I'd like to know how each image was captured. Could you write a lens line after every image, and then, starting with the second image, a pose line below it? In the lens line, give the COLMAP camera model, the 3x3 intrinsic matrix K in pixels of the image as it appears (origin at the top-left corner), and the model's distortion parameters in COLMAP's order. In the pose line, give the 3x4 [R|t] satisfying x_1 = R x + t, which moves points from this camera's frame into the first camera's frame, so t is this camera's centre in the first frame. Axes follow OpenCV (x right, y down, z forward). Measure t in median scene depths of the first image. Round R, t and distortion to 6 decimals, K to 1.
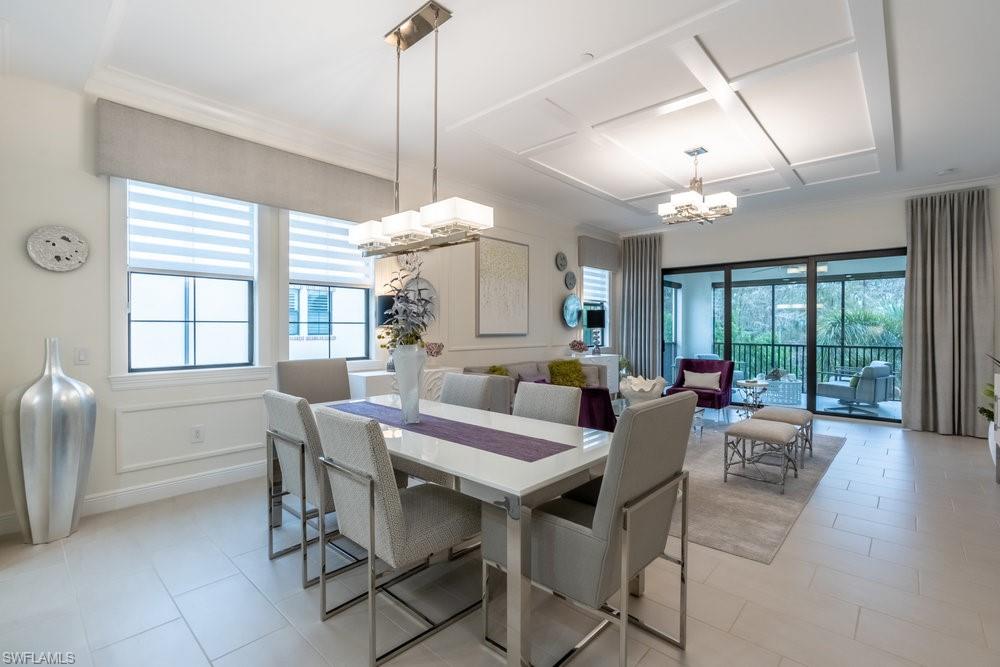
lens RADIAL K [[457.6, 0, 503.6], [0, 457.6, 330.2], [0, 0, 1]] dist [0.000980, 0.002510]
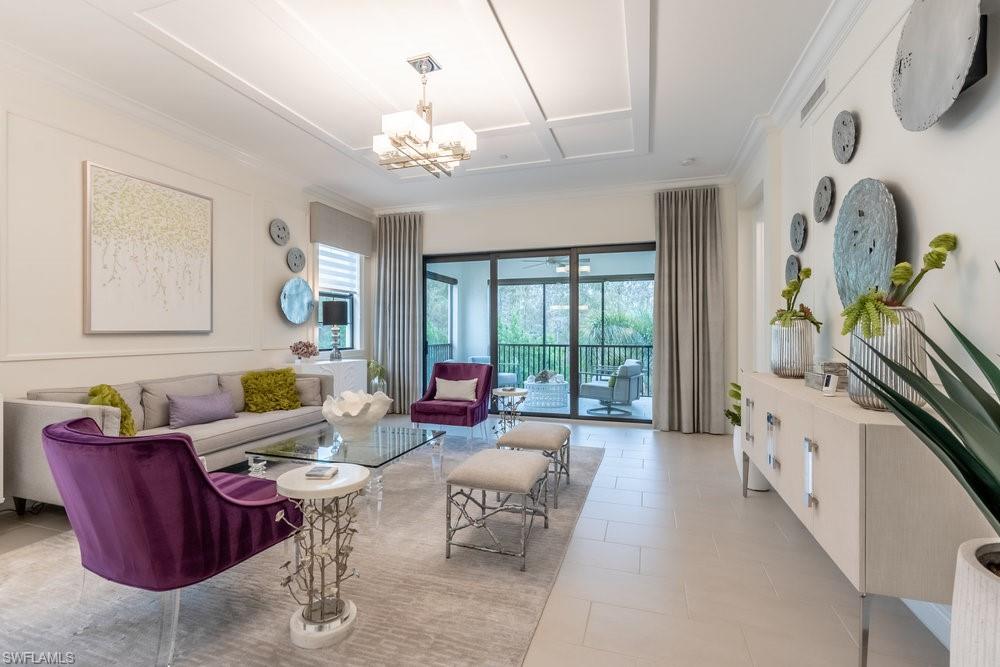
lens RADIAL K [[457.6, 0, 500.8], [0, 457.6, 330.6], [0, 0, 1]] dist [0.000980, 0.002510]
pose [[0.914969, 0.000959, 0.403524, 0.205303], [0.001803, 0.999977, -0.006464, 0.013339], [-0.403521, 0.006642, 0.914946, 0.268901]]
